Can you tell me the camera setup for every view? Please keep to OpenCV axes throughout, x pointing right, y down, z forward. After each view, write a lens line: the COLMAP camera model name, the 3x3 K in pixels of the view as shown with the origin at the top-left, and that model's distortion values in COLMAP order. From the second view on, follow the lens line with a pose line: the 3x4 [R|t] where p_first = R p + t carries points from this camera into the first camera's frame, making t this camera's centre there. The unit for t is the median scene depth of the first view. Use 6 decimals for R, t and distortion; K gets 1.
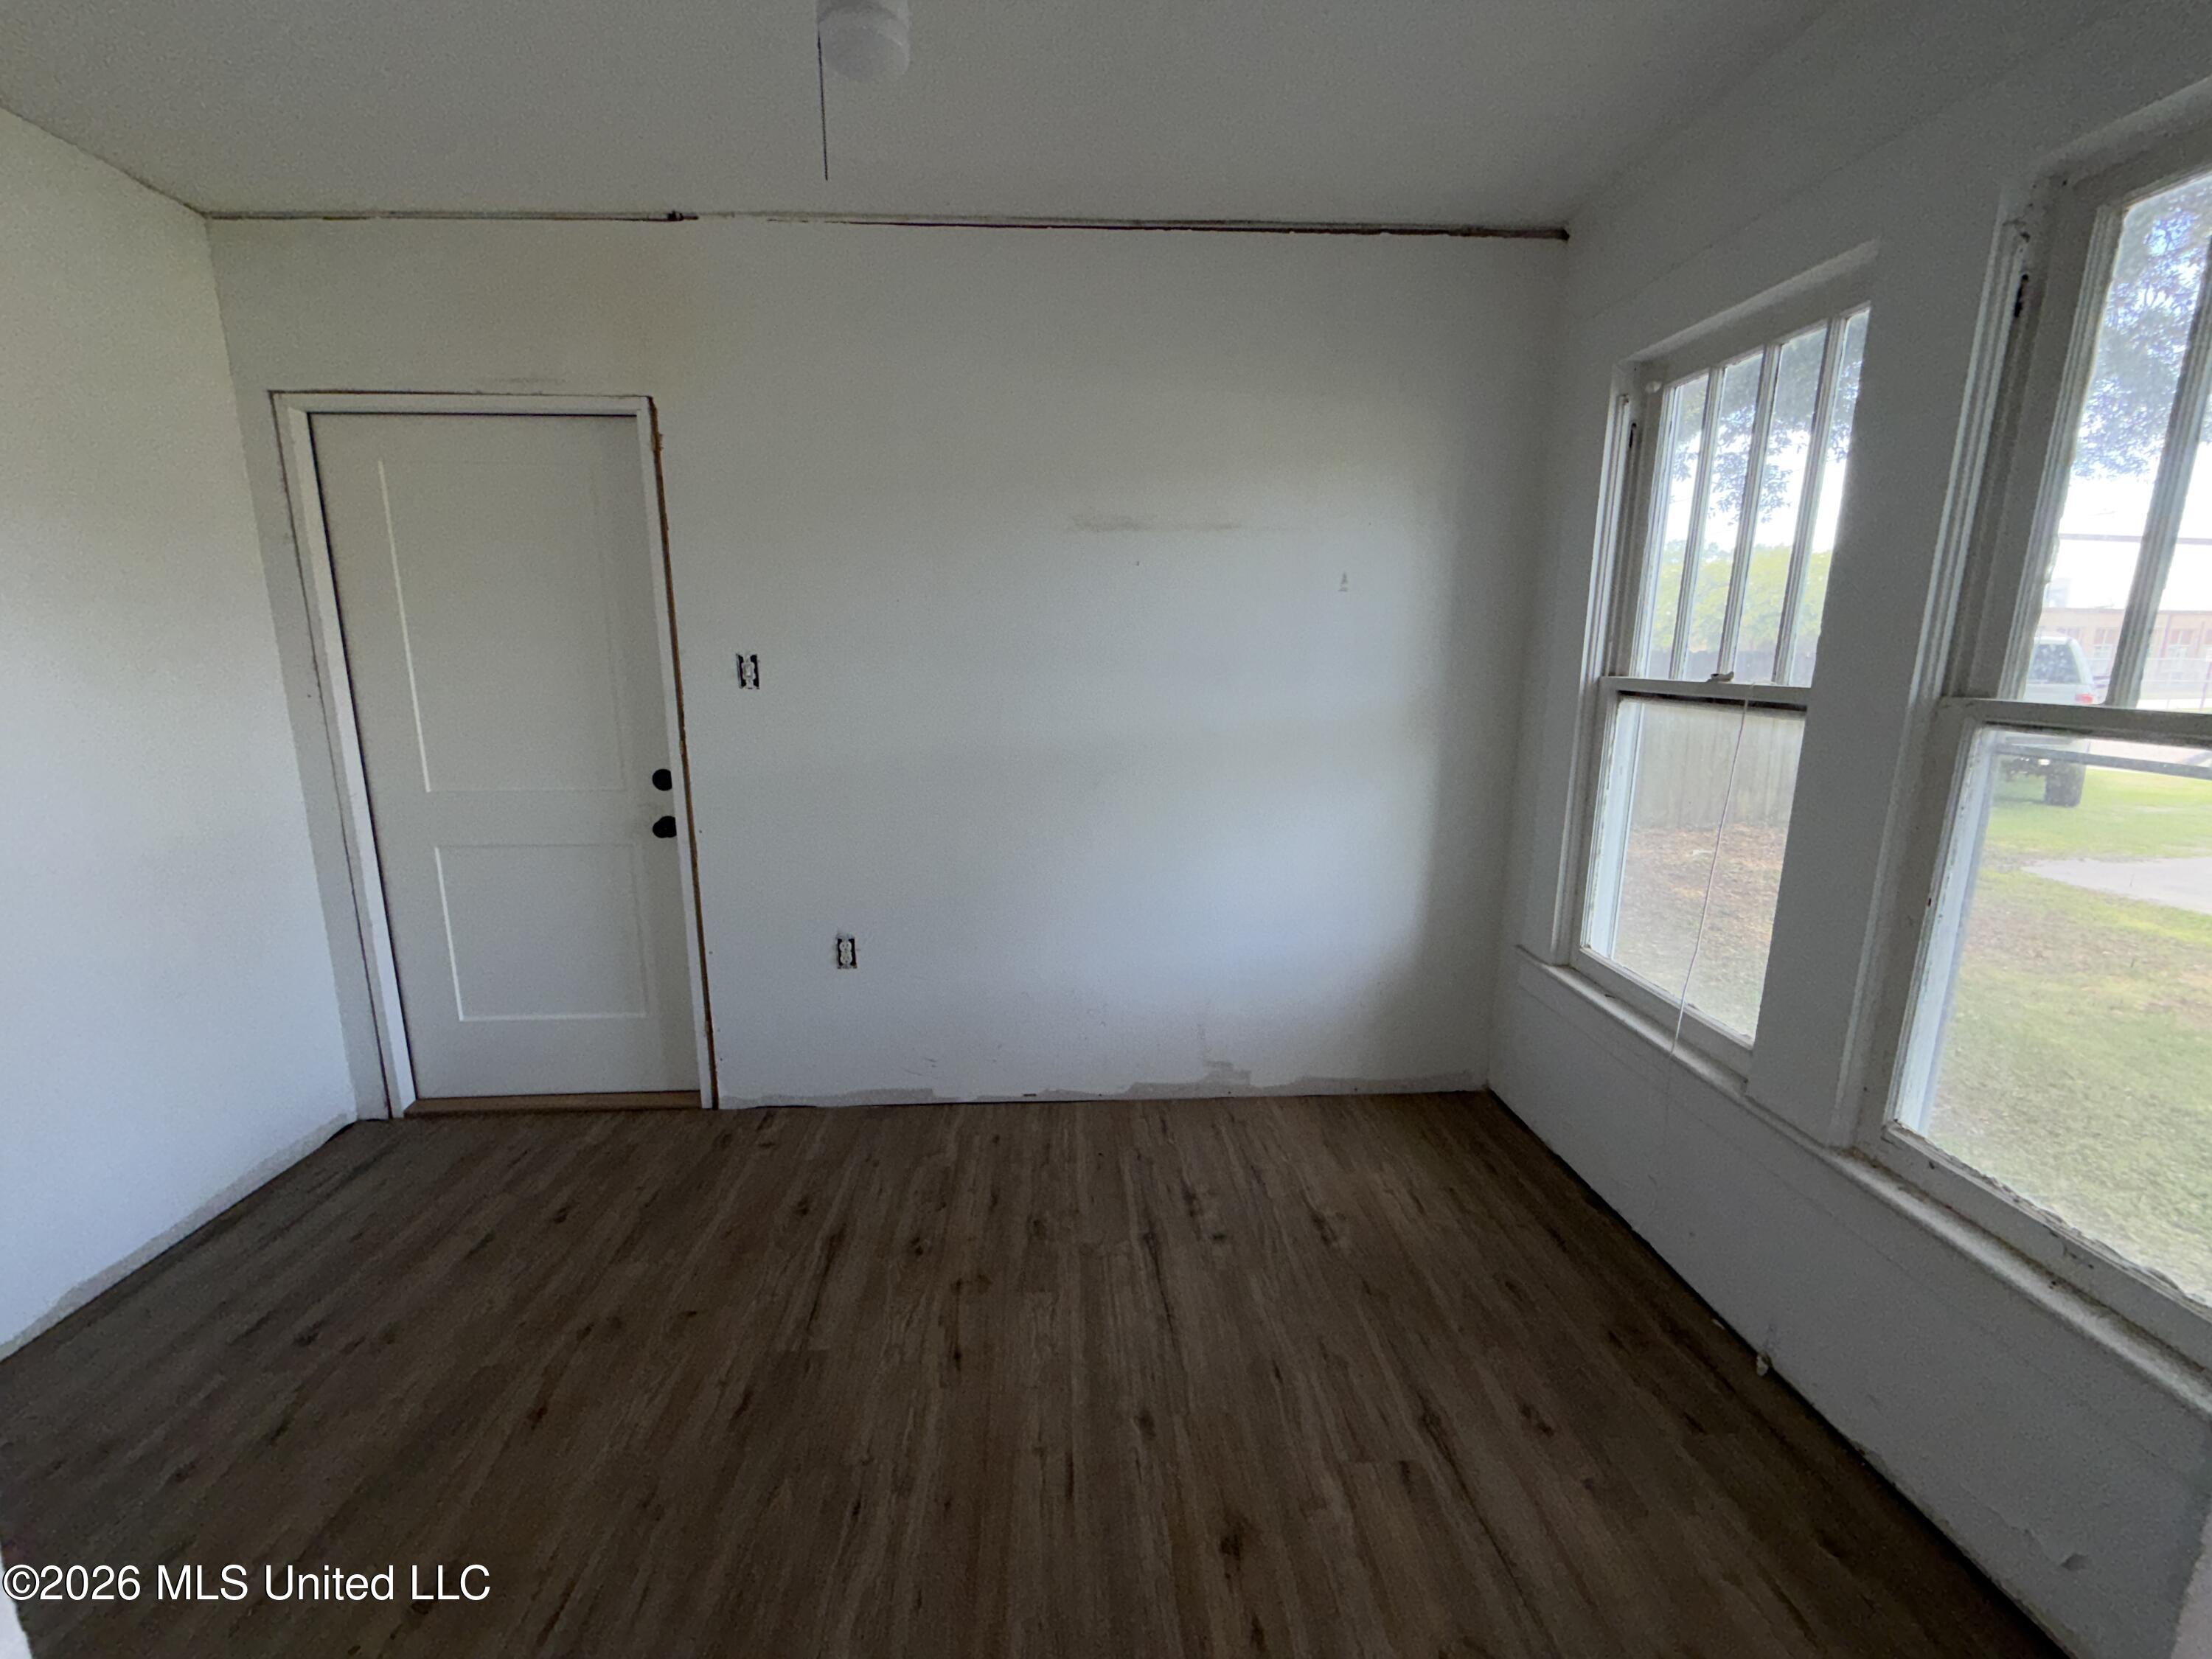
lens RADIAL K [[887.3, 0, 1103.8], [0, 887.3, 828.8], [0, 0, 1]] dist [-0.001552, 0.001332]
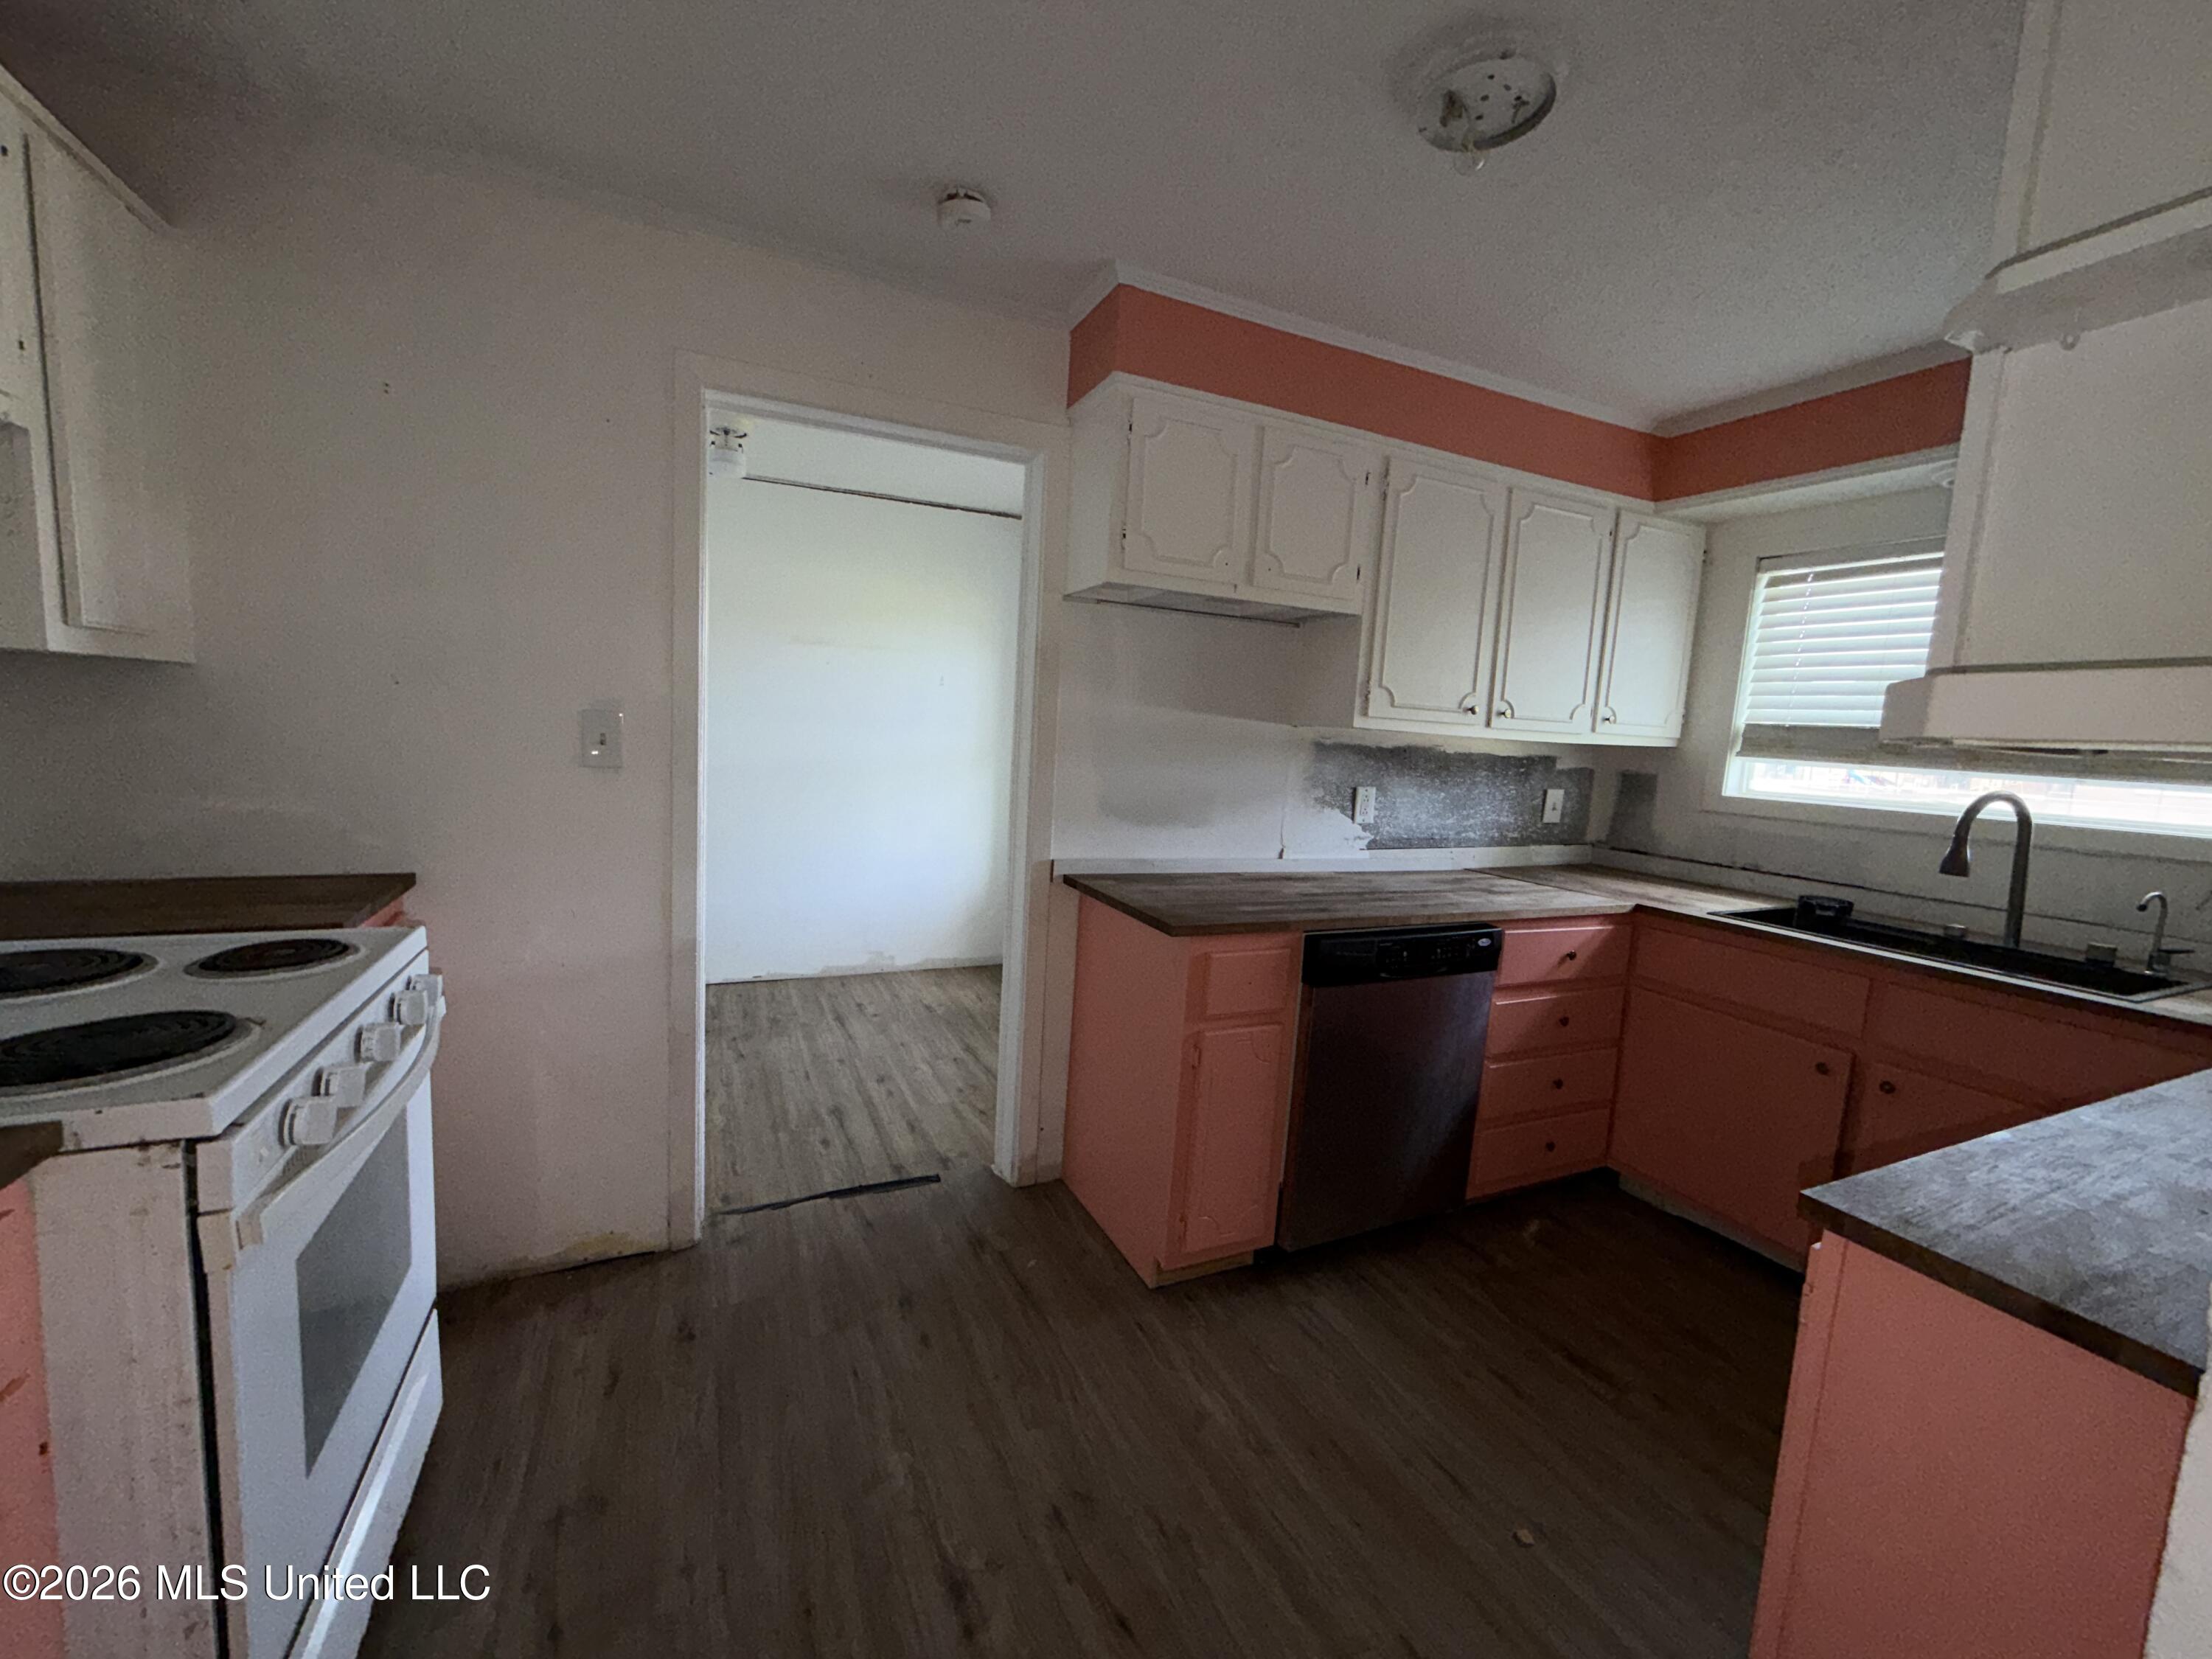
lens RADIAL K [[887.3, 0, 1096.3], [0, 887.3, 828.2], [0, 0, 1]] dist [-0.001552, 0.001332]
pose [[0.932797, 0.004082, 0.360379, -0.125170], [0.022924, 0.997239, -0.070631, 0.212740], [-0.359672, 0.074146, 0.930128, -1.047297]]
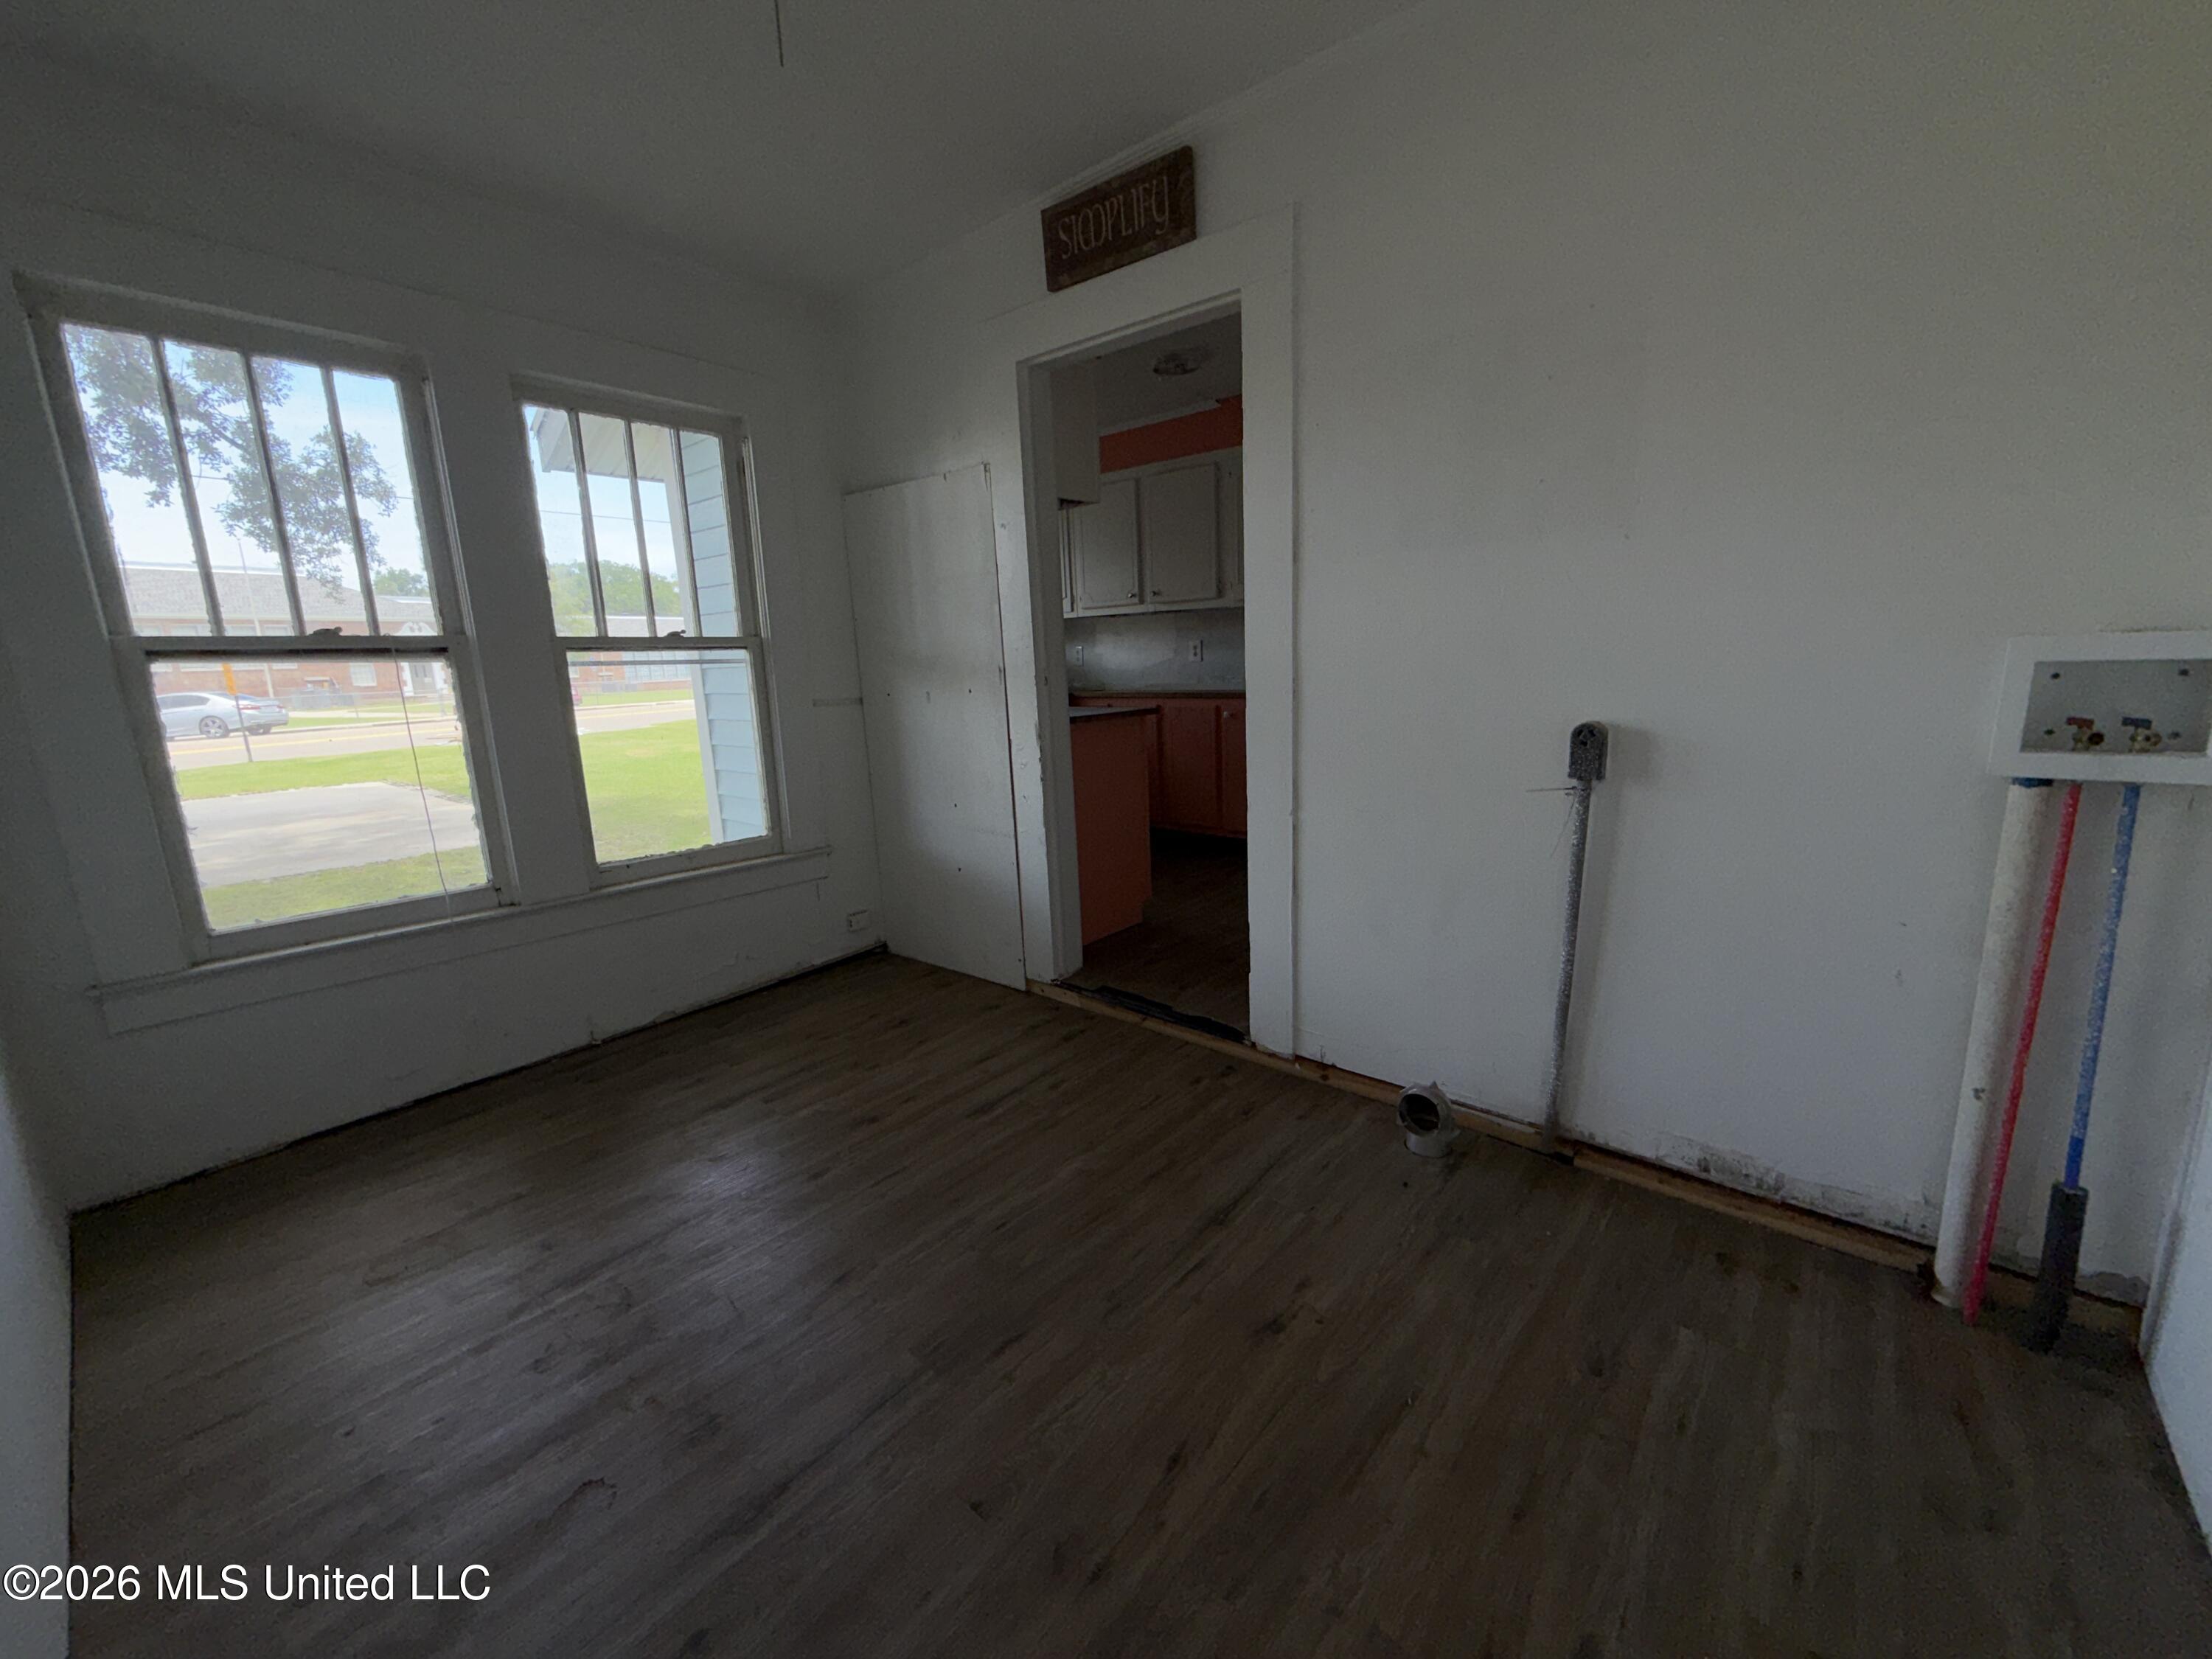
lens RADIAL K [[887.3, 0, 1103.6], [0, 887.3, 827.1], [0, 0, 1]] dist [-0.001552, 0.001332]
pose [[-0.725635, -0.110143, 0.679208, -0.873700], [0.169114, 0.928280, 0.331206, -0.136134], [-0.666974, 0.355198, -0.654965, 1.111583]]
